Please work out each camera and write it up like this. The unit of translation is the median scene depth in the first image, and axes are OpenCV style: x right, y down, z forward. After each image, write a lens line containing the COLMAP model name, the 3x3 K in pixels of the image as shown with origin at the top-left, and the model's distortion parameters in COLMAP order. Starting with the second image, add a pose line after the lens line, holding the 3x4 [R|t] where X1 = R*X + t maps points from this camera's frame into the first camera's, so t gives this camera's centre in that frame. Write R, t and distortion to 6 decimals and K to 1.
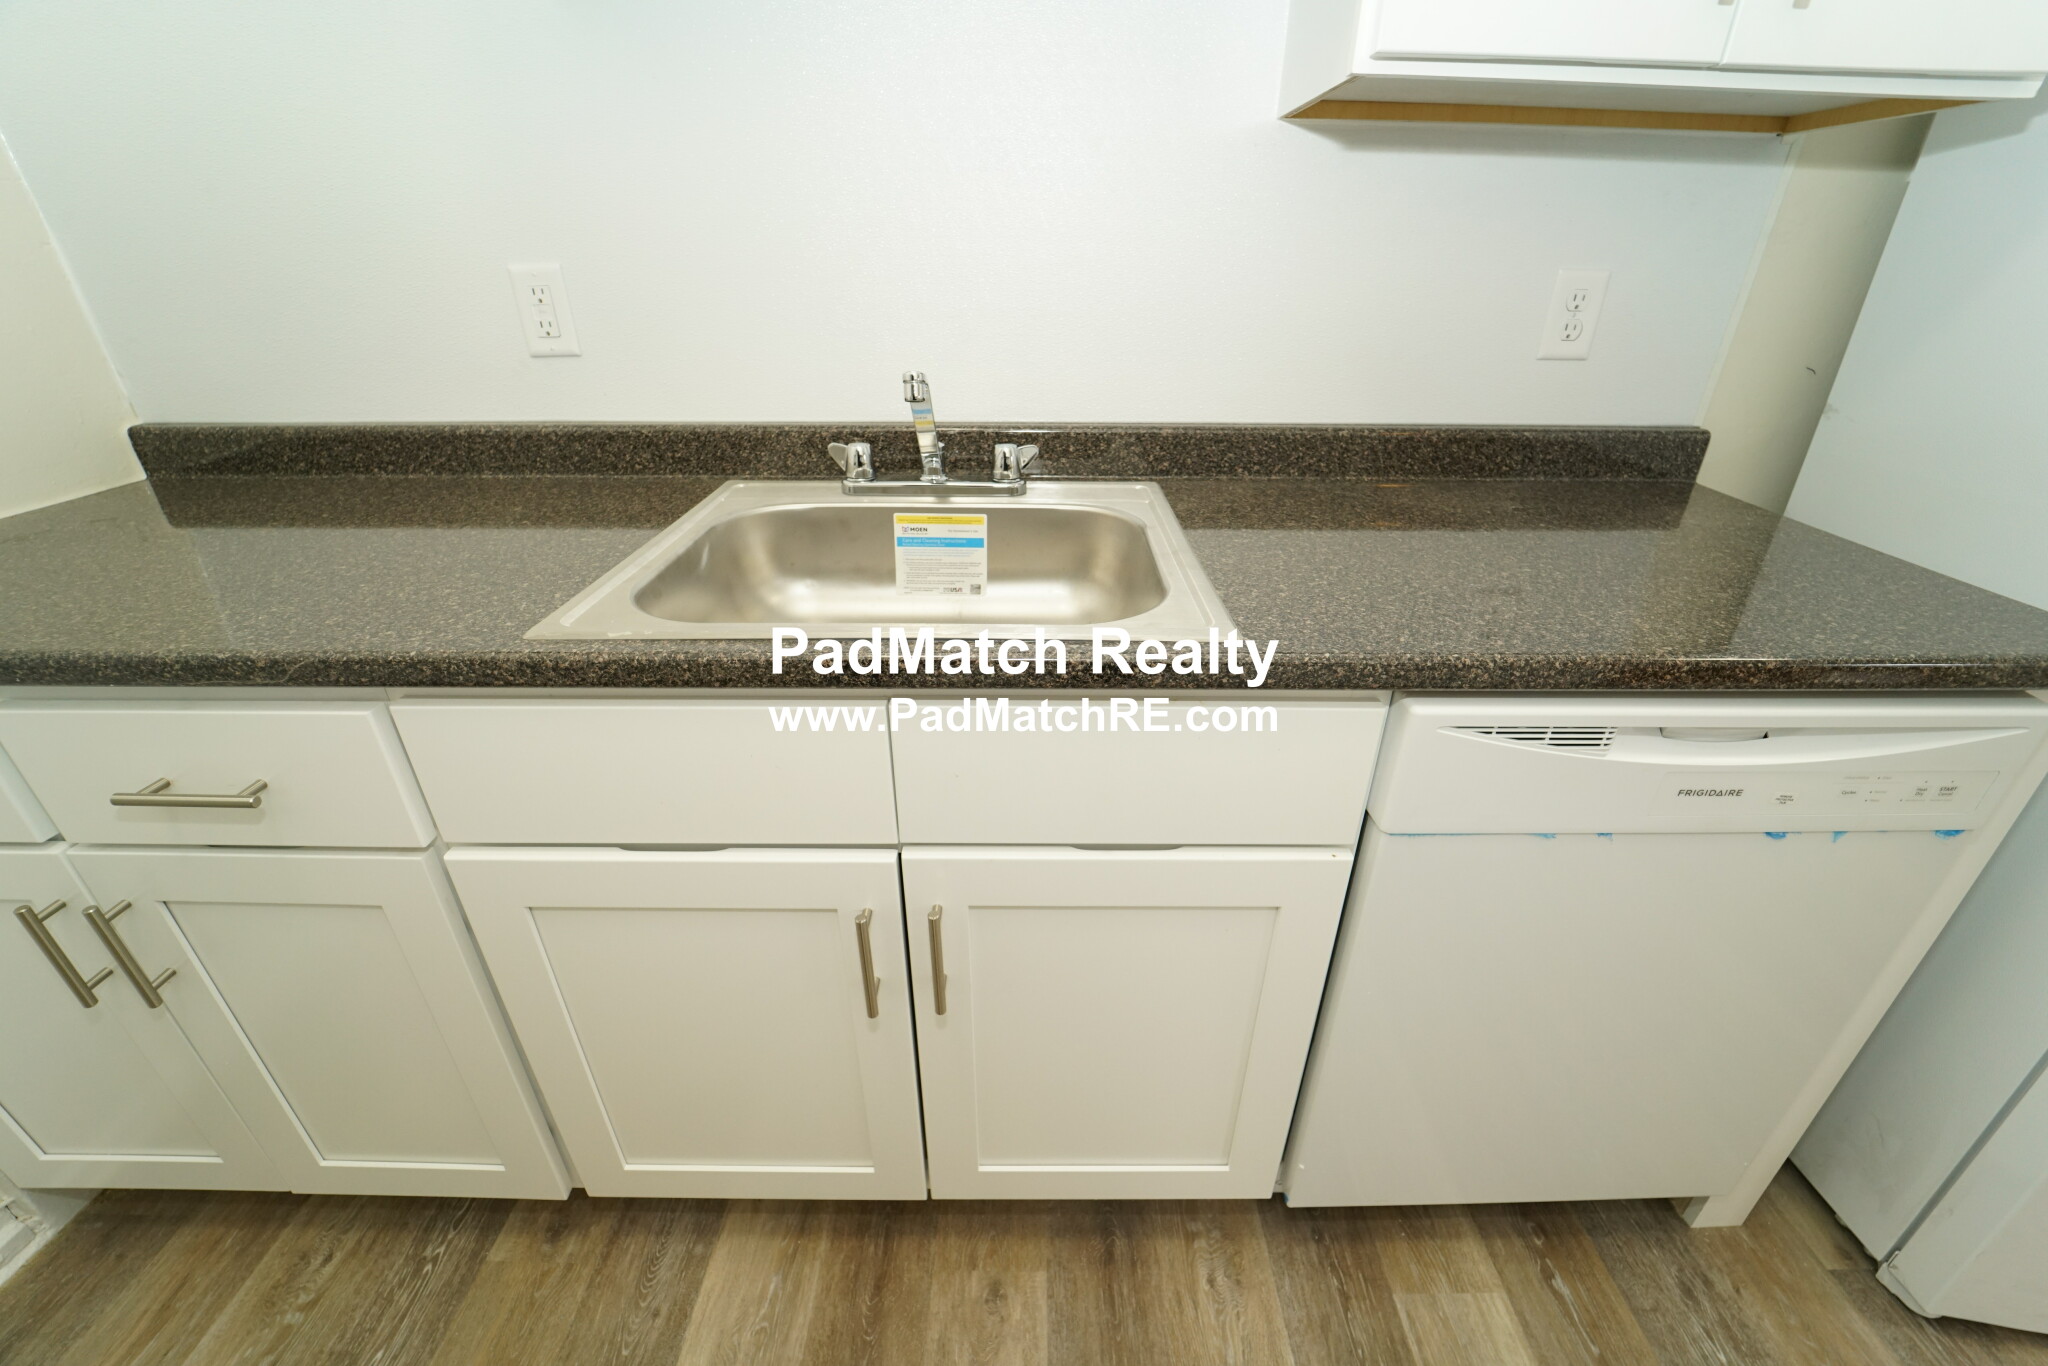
lens RADIAL K [[824.4, 0, 1037.7], [0, 824.4, 684.1], [0, 0, 1]] dist [-0.027035, 0.001222]
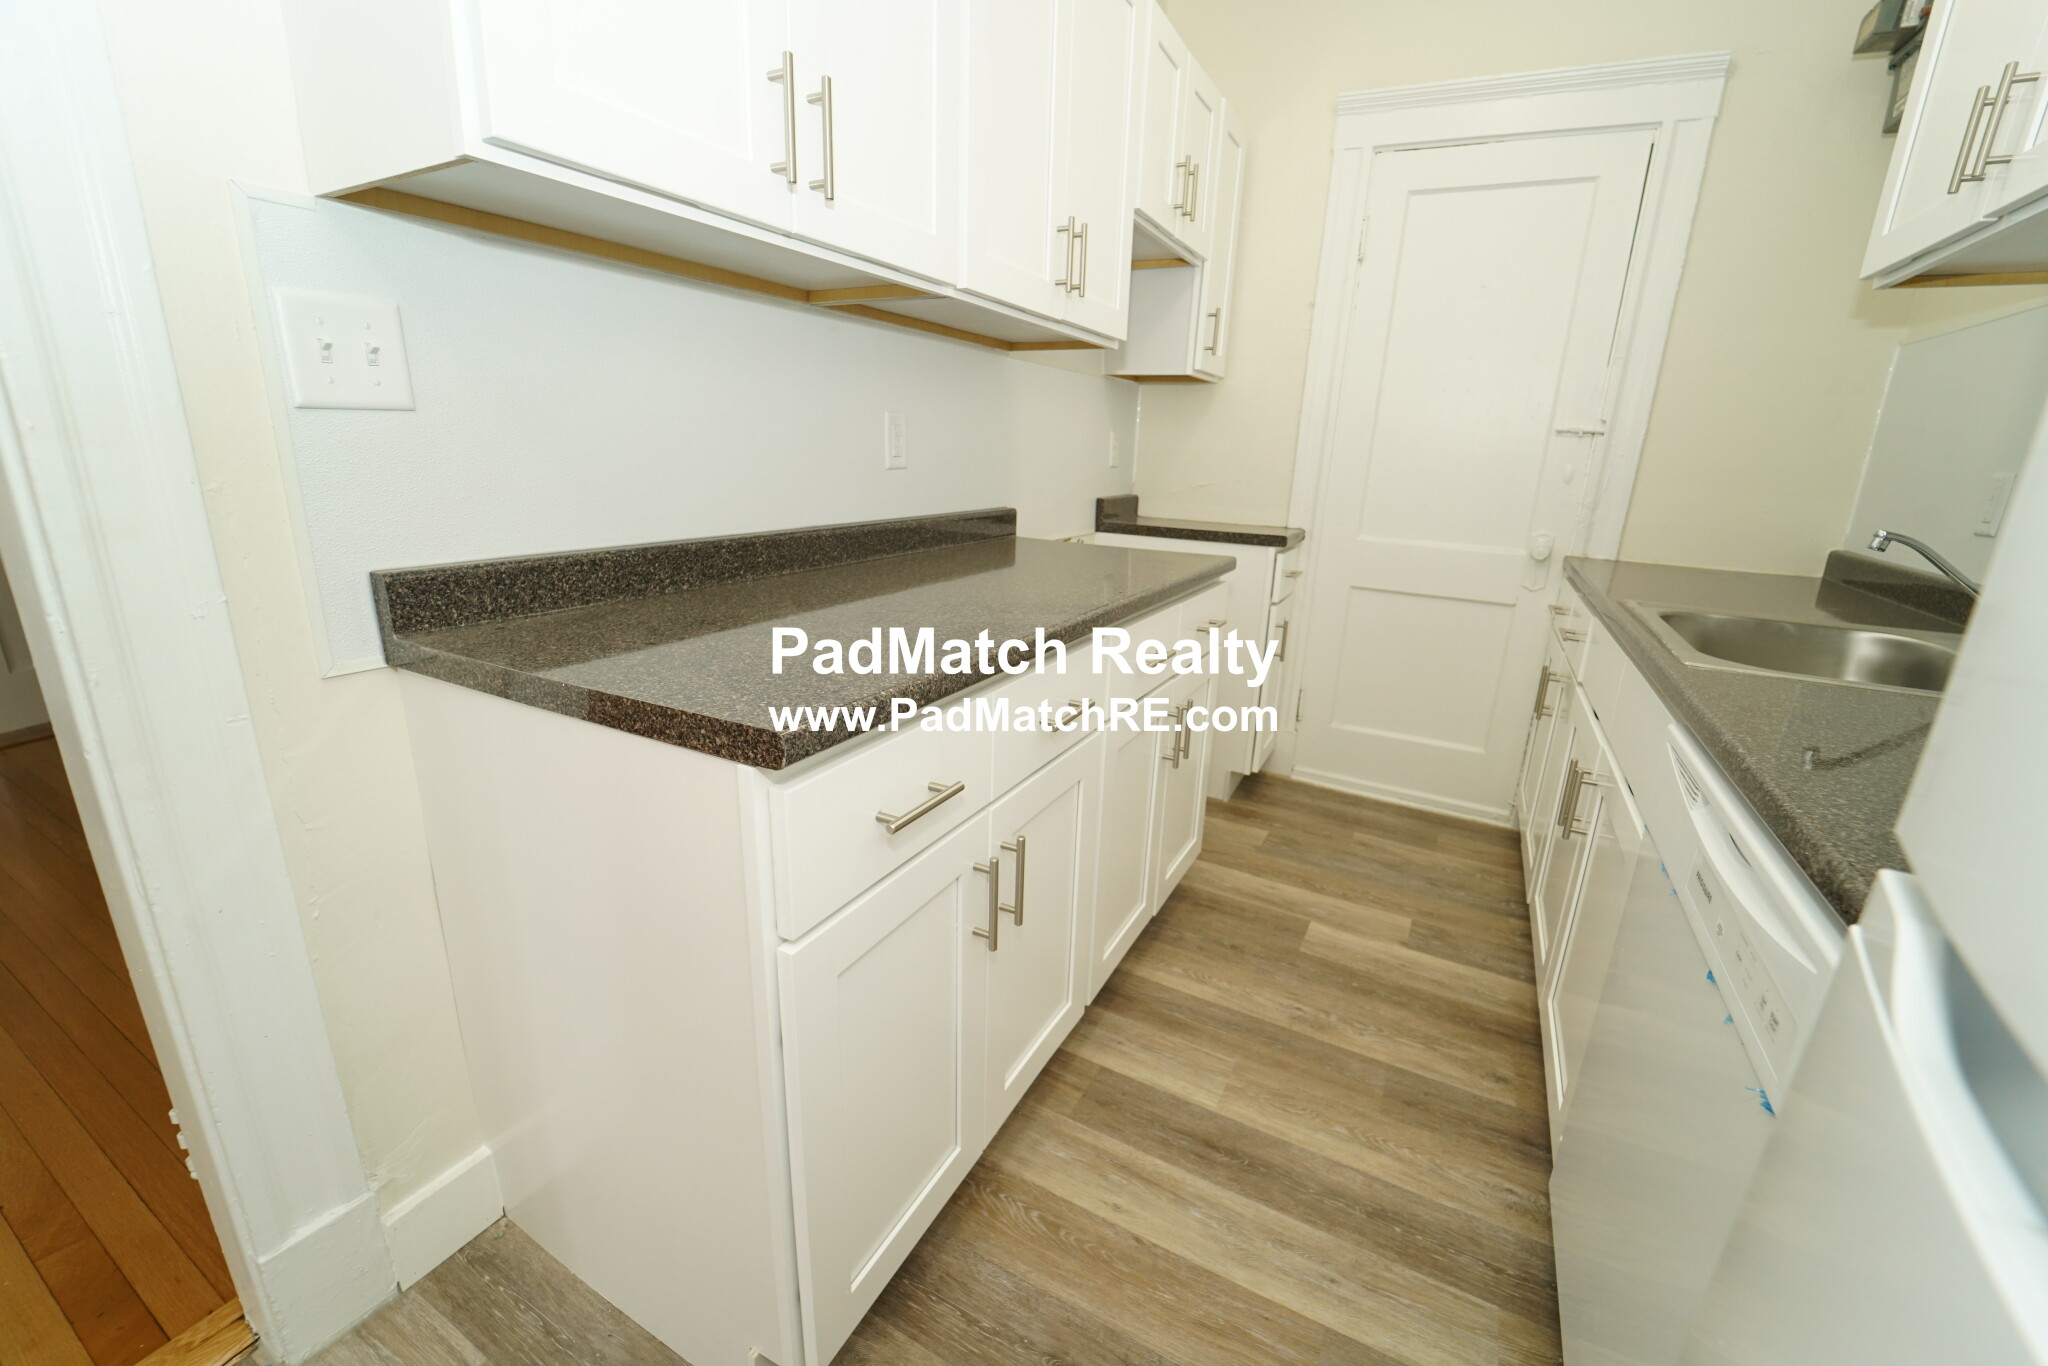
lens RADIAL K [[824.4, 0, 1039.4], [0, 824.4, 685.8], [0, 0, 1]] dist [-0.027035, 0.001222]
pose [[-0.467023, 0.223543, -0.855522, 1.470044], [-0.440696, 0.779951, 0.444369, -0.111517], [0.766601, 0.584555, -0.265741, 0.319340]]
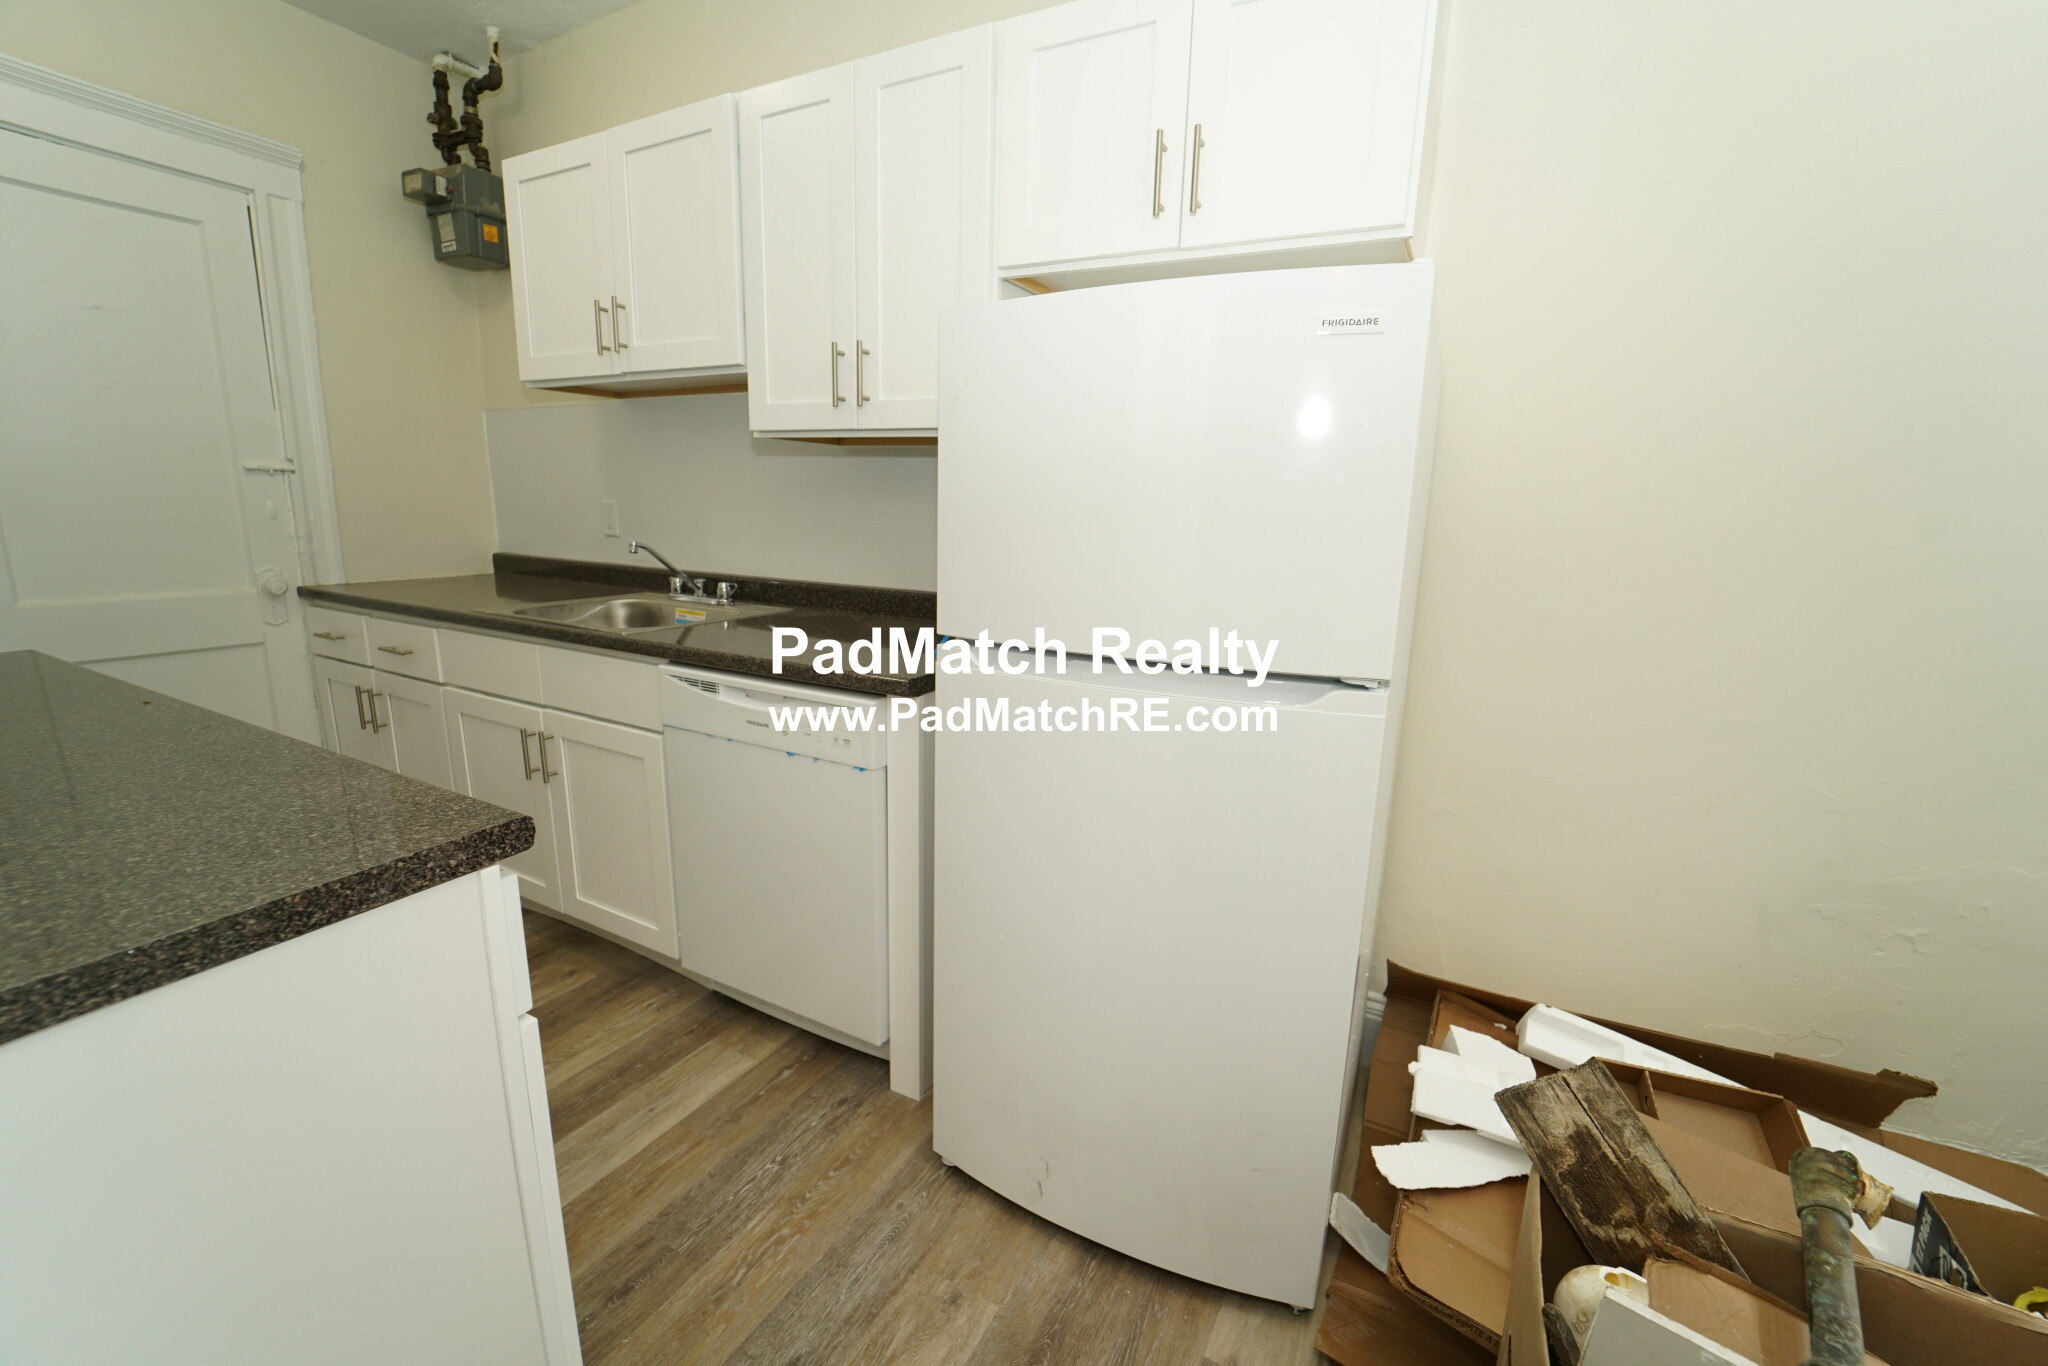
lens RADIAL K [[824.4, 0, 1028.3], [0, 824.4, 682.2], [0, 0, 1]] dist [-0.027035, 0.001222]
pose [[0.883460, 0.121385, -0.452509, 1.748408], [-0.237282, 0.948745, -0.208760, 0.224977], [0.403975, 0.291803, 0.866980, -0.481975]]
